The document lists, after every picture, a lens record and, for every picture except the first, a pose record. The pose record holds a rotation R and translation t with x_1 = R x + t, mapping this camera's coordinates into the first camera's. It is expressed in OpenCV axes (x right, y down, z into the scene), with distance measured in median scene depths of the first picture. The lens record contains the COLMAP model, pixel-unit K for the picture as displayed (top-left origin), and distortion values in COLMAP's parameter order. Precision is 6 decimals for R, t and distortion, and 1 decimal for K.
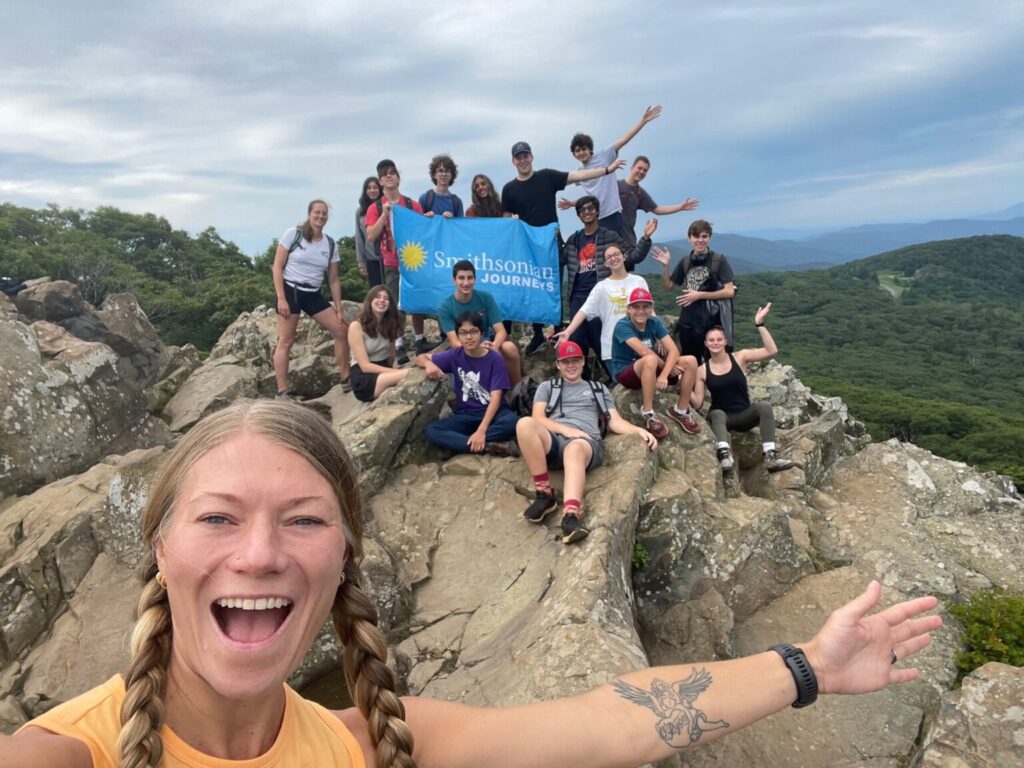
lens RADIAL K [[713.5, 0, 512.0], [0, 713.5, 384.0], [0, 0, 1]] dist [0.045763, 0.003049]
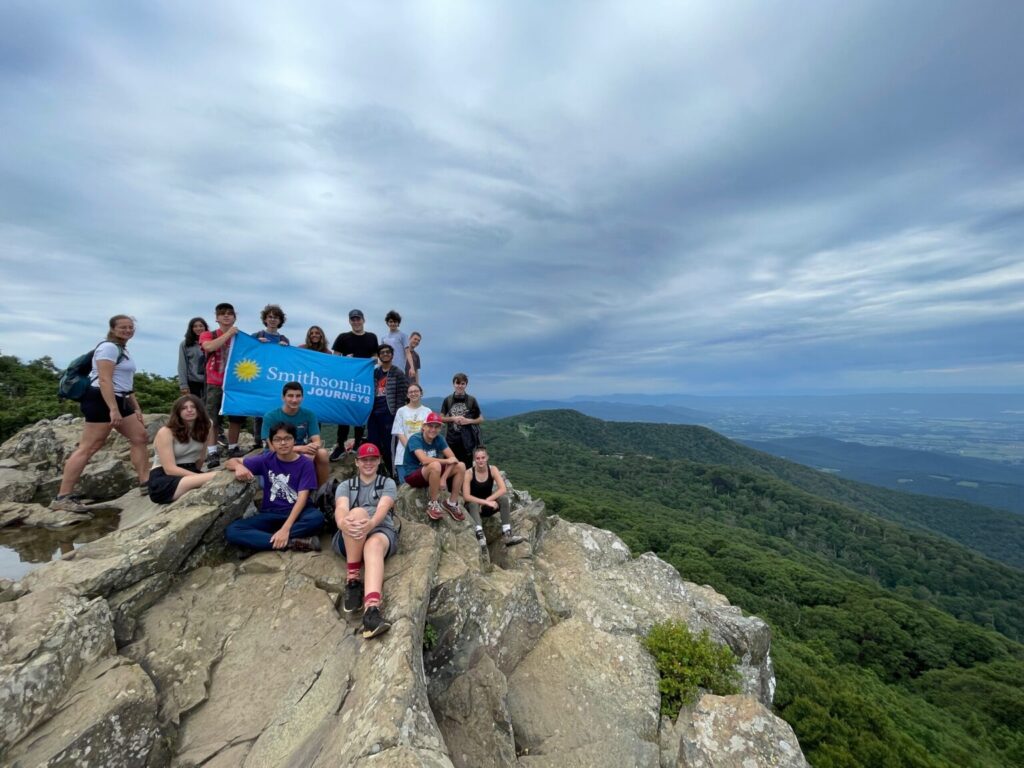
lens RADIAL K [[412.8, 0, 512.0], [0, 412.8, 384.0], [0, 0, 1]] dist [0.002240, 0.000123]
pose [[0.896095, 0.095690, 0.433426, -0.027810], [0.008796, 0.972465, -0.232883, -0.000695], [-0.443776, 0.212498, 0.870579, 0.237016]]
